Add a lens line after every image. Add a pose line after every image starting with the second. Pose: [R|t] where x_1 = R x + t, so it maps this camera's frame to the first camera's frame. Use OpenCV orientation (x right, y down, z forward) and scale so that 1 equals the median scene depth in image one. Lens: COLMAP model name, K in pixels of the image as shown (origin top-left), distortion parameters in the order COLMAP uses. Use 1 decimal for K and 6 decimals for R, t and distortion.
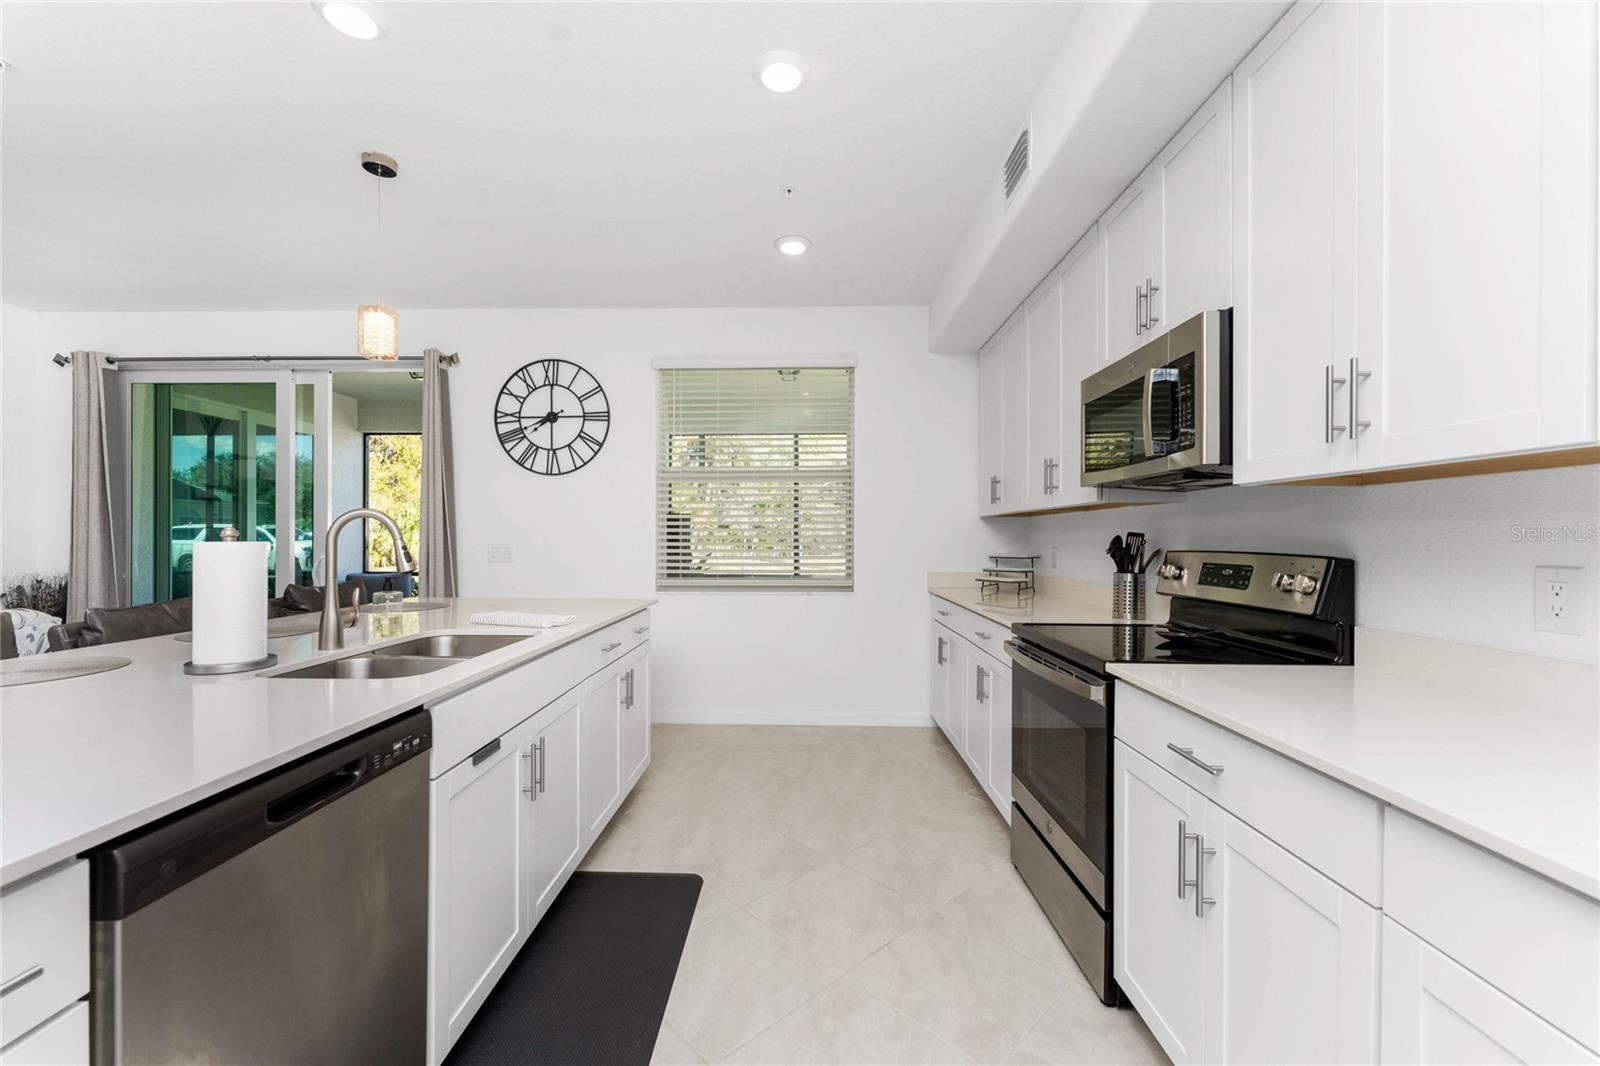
lens RADIAL K [[647.2, 0, 781.4], [0, 647.2, 532.1], [0, 0, 1]] dist [-0.000316, 0.000241]
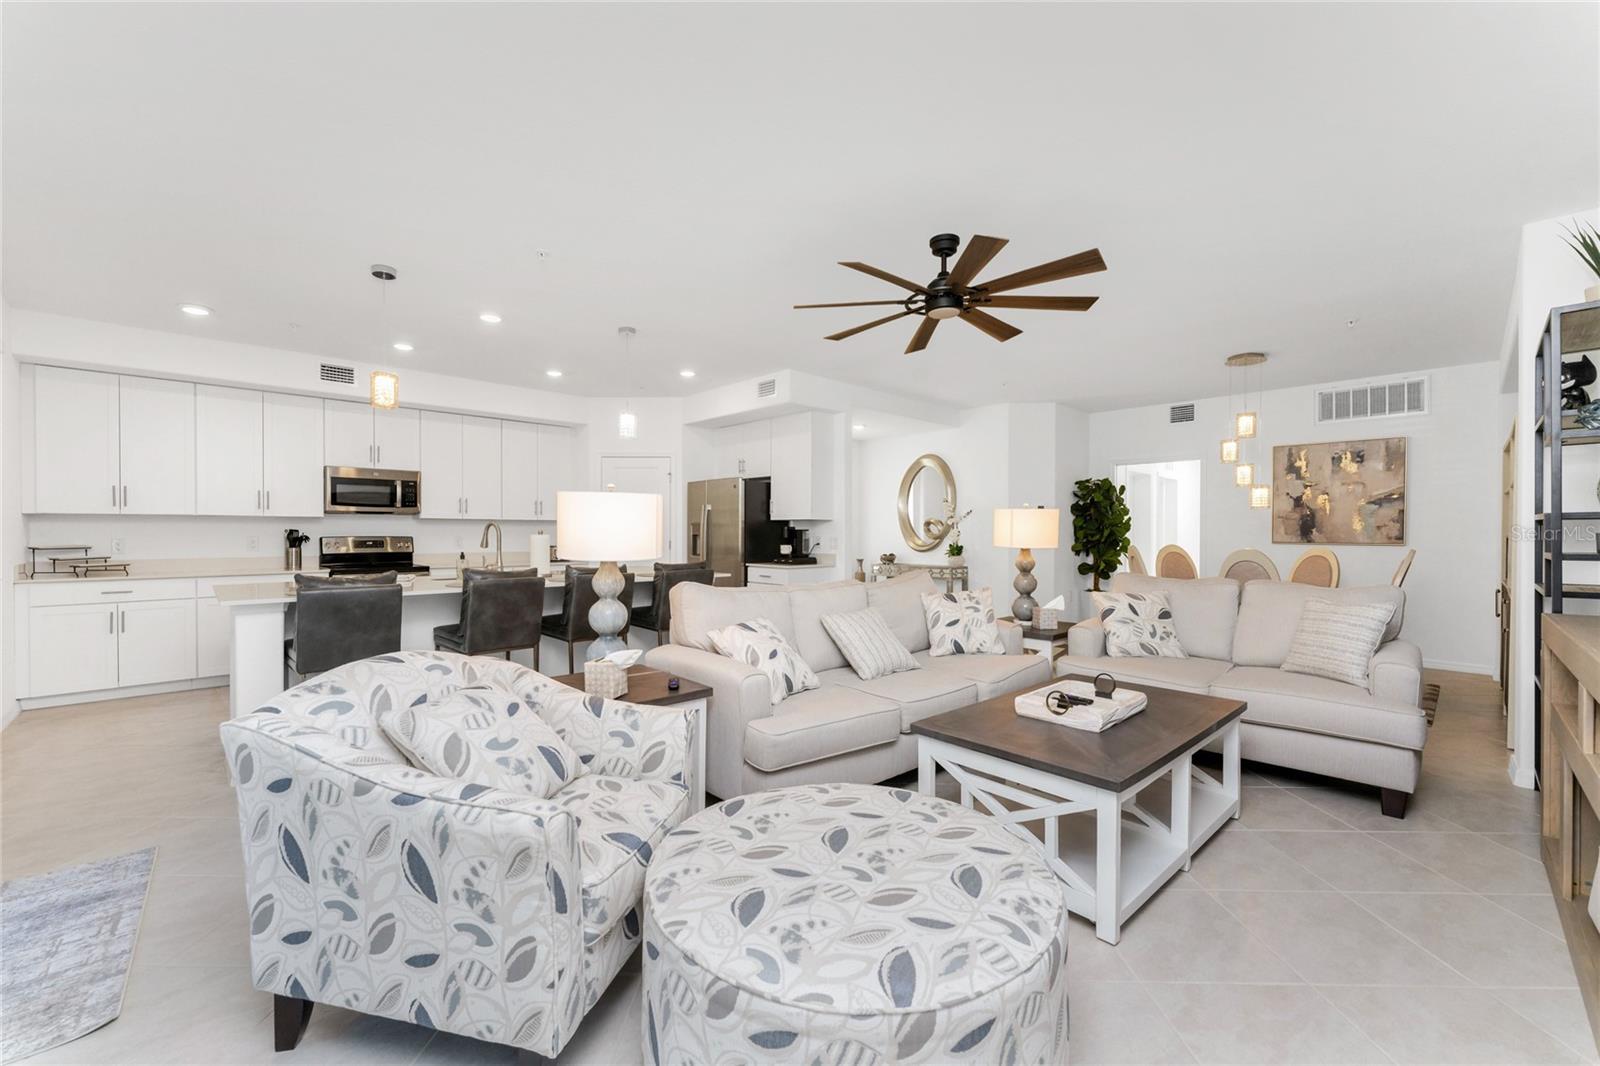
lens RADIAL K [[647.2, 0, 796.0], [0, 647.2, 531.3], [0, 0, 1]] dist [-0.000316, 0.000241]
pose [[-0.717948, -0.003463, 0.696088, -1.378915], [-0.009698, 0.999940, -0.005028, 0.001713], [-0.696029, -0.010360, -0.717939, 0.859851]]
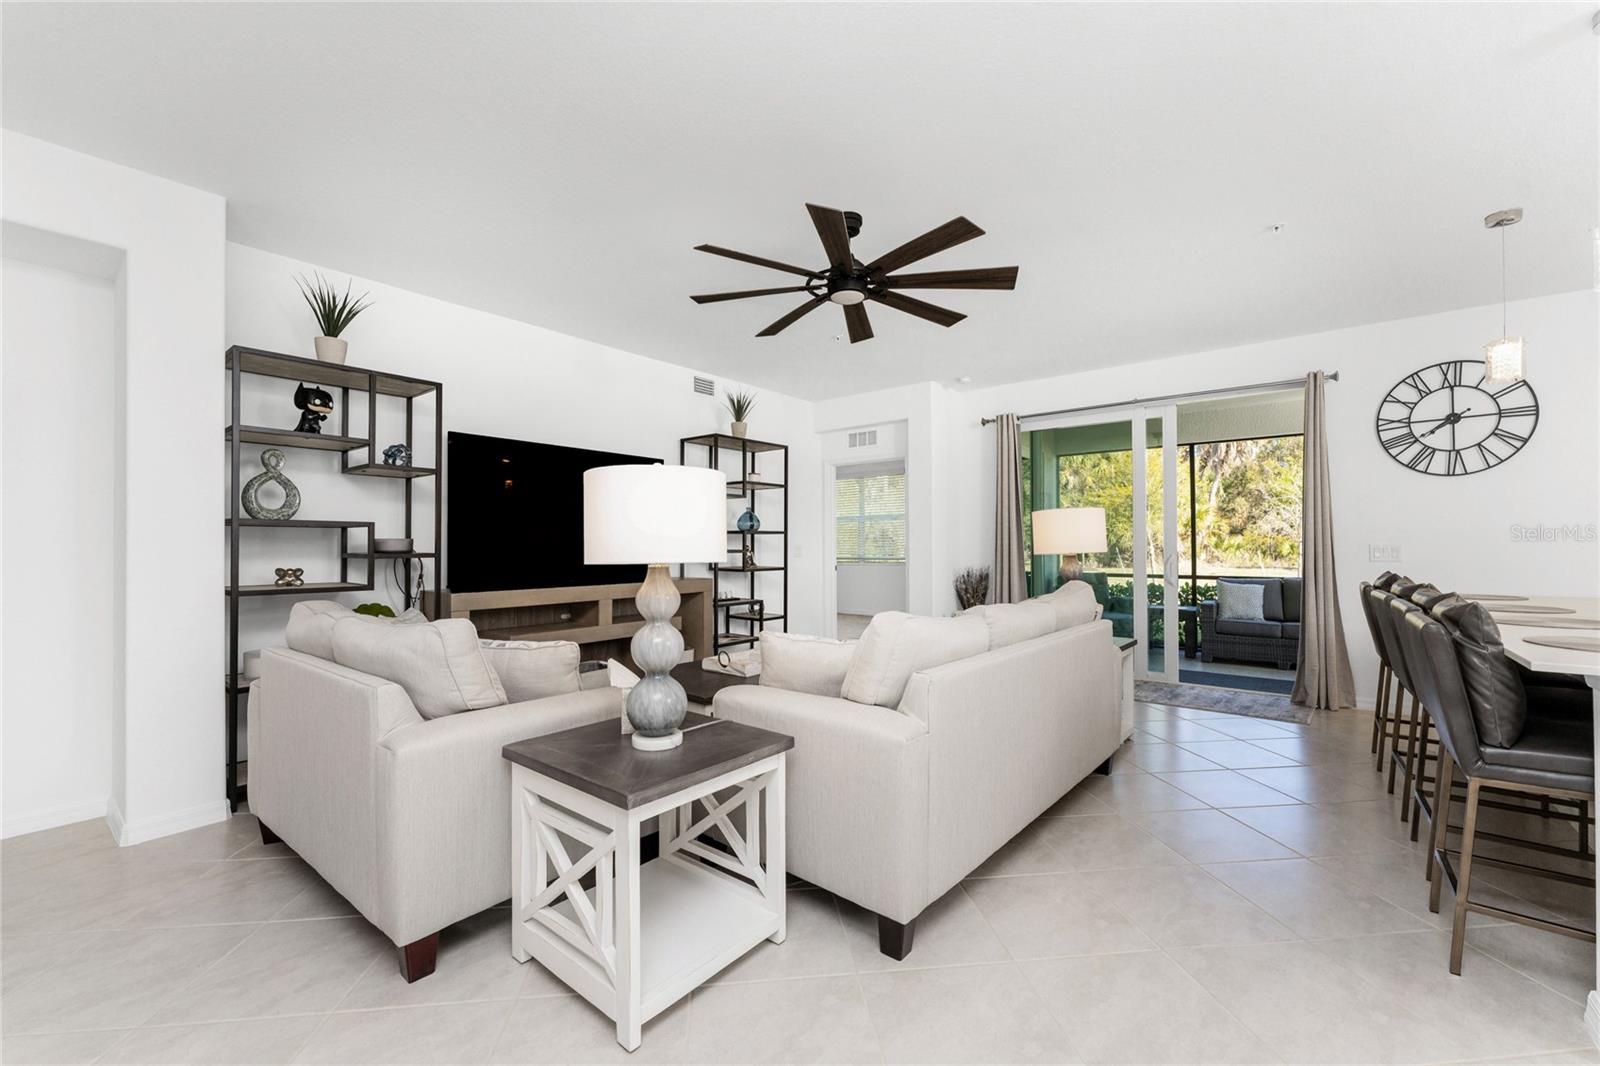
lens RADIAL K [[647.2, 0, 788.5], [0, 647.2, 543.9], [0, 0, 1]] dist [-0.000316, 0.000241]
pose [[0.800387, -0.010728, -0.599388, -0.583076], [0.013301, 0.999912, -0.000136, 0.005030], [0.599336, -0.007864, 0.800459, -0.437643]]
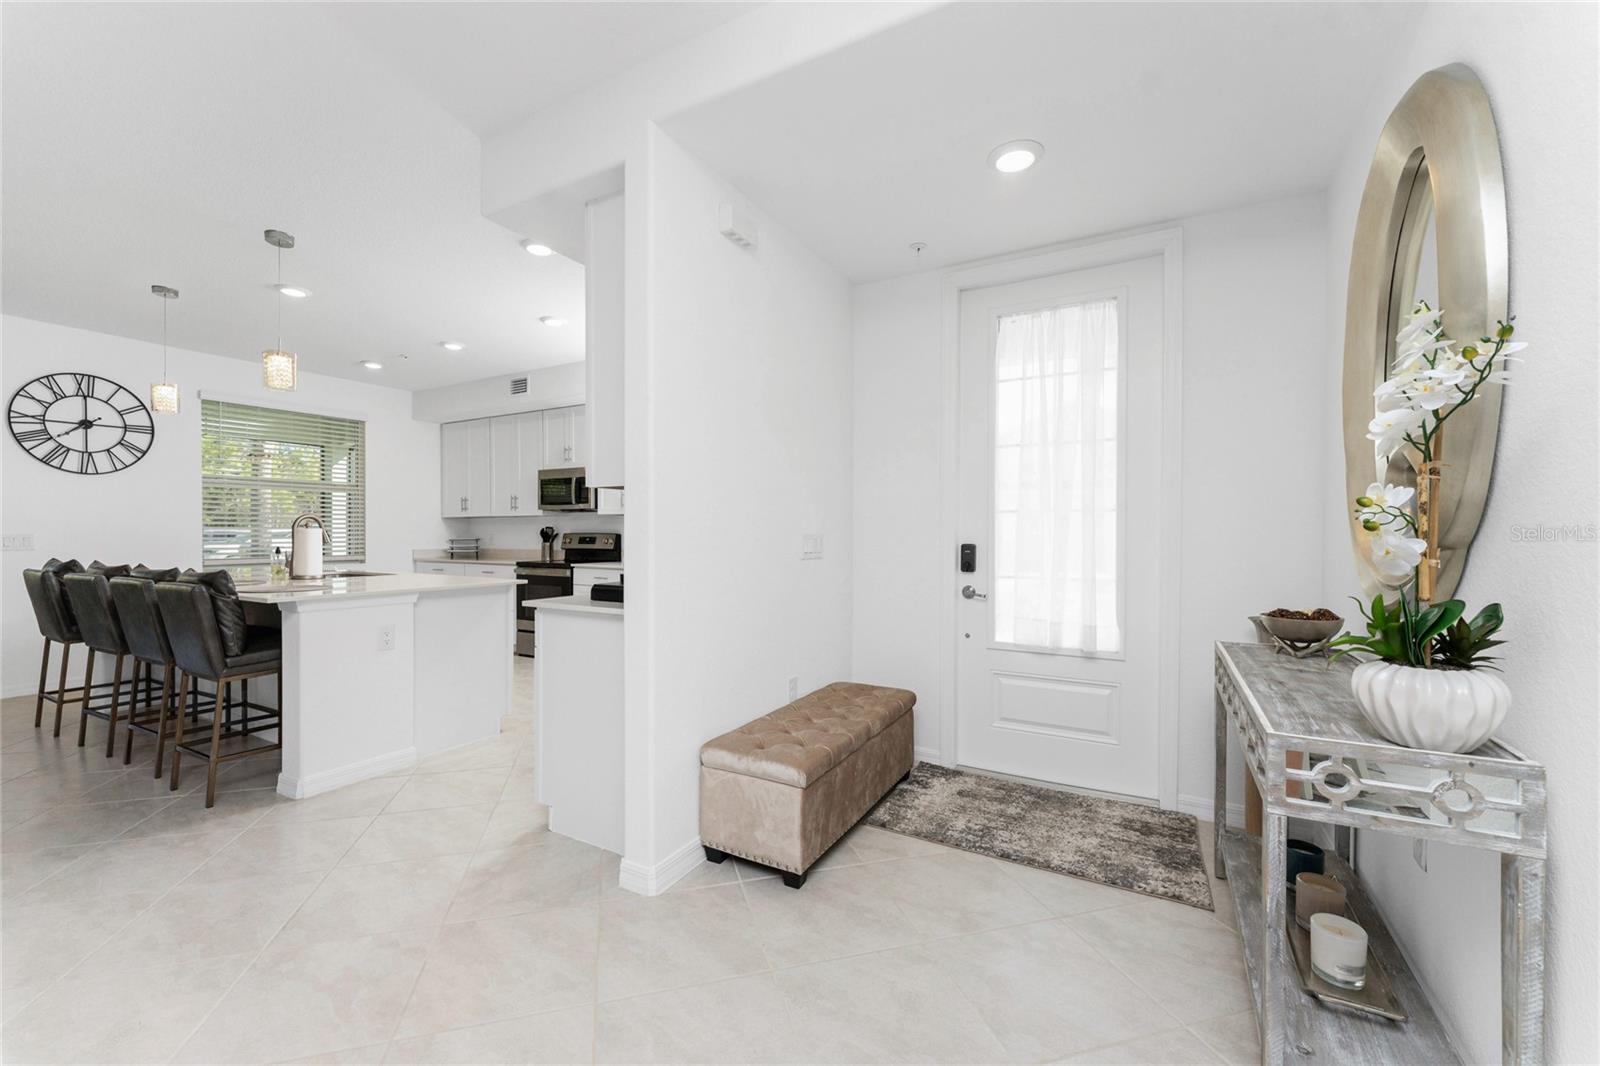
lens RADIAL K [[647.2, 0, 809.0], [0, 647.2, 535.8], [0, 0, 1]] dist [-0.000316, 0.000241]
pose [[0.454406, -0.006137, 0.890773, -0.801547], [-0.006284, 0.999929, 0.010094, 0.002580], [-0.890772, -0.010184, 0.454336, -0.686489]]
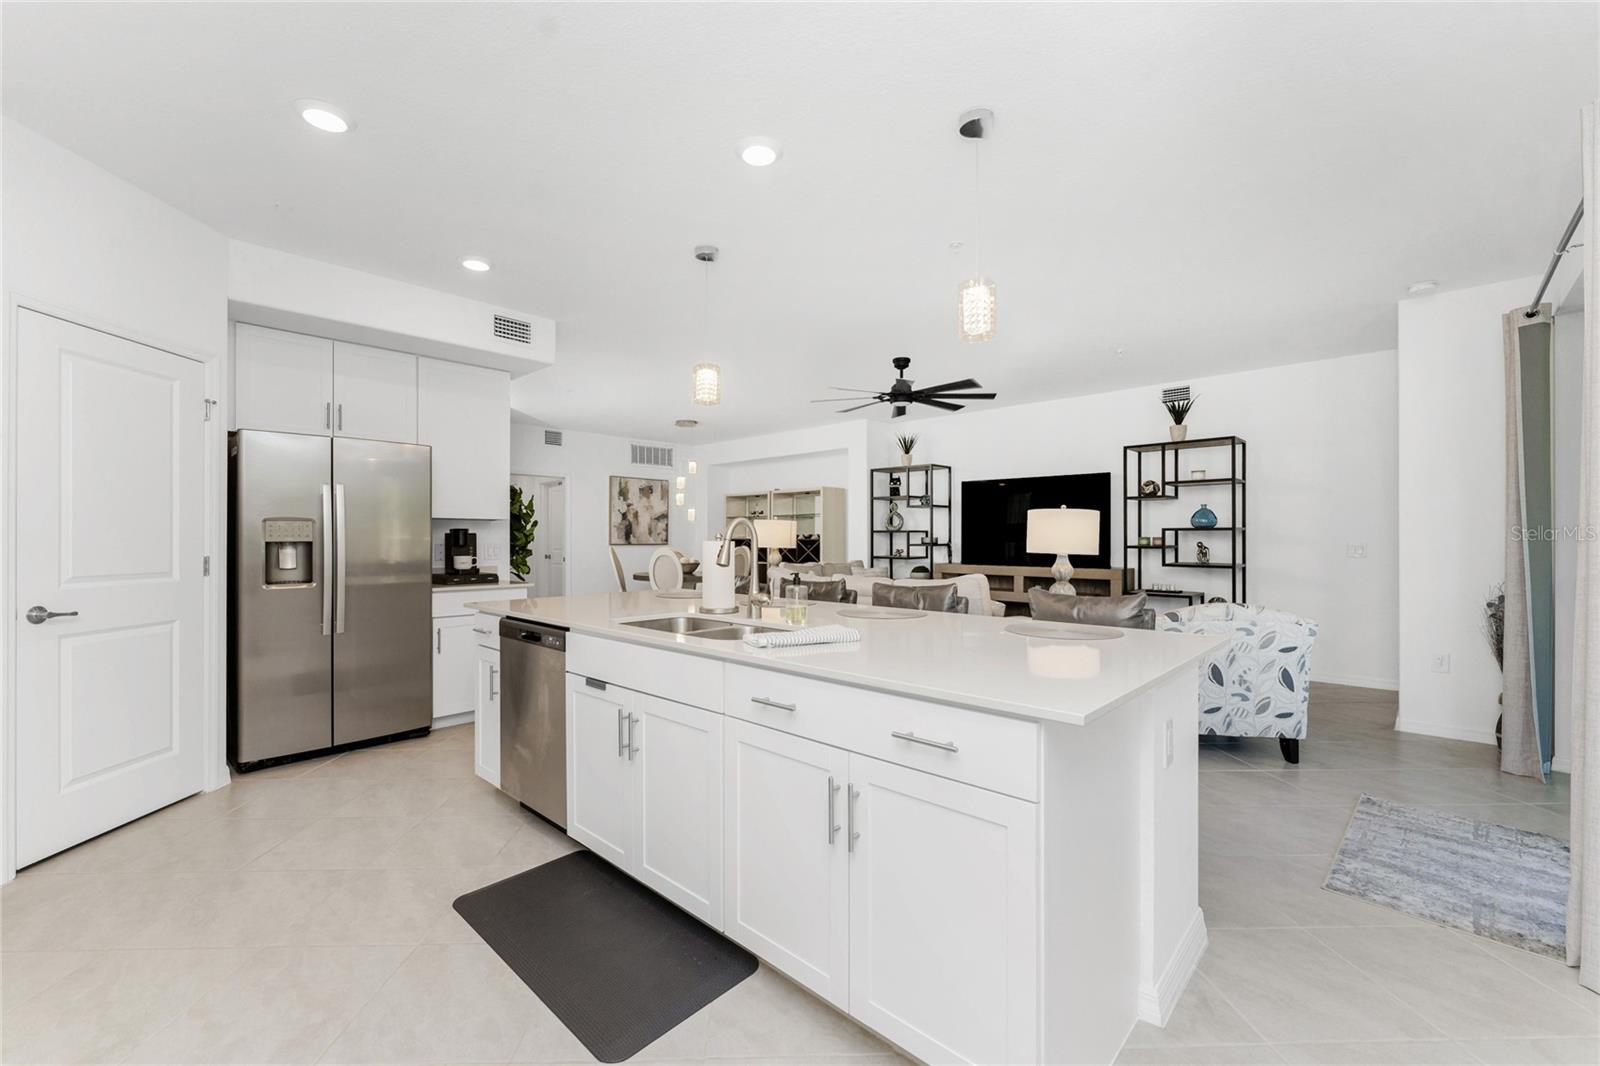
lens RADIAL K [[647.2, 0, 799.5], [0, 647.2, 536.6], [0, 0, 1]] dist [-0.000316, 0.000241]
pose [[-0.661244, -0.005614, -0.750150, 0.133132], [0.002895, 0.999945, -0.010036, 0.007527], [0.750165, -0.008808, -0.661192, 0.865984]]
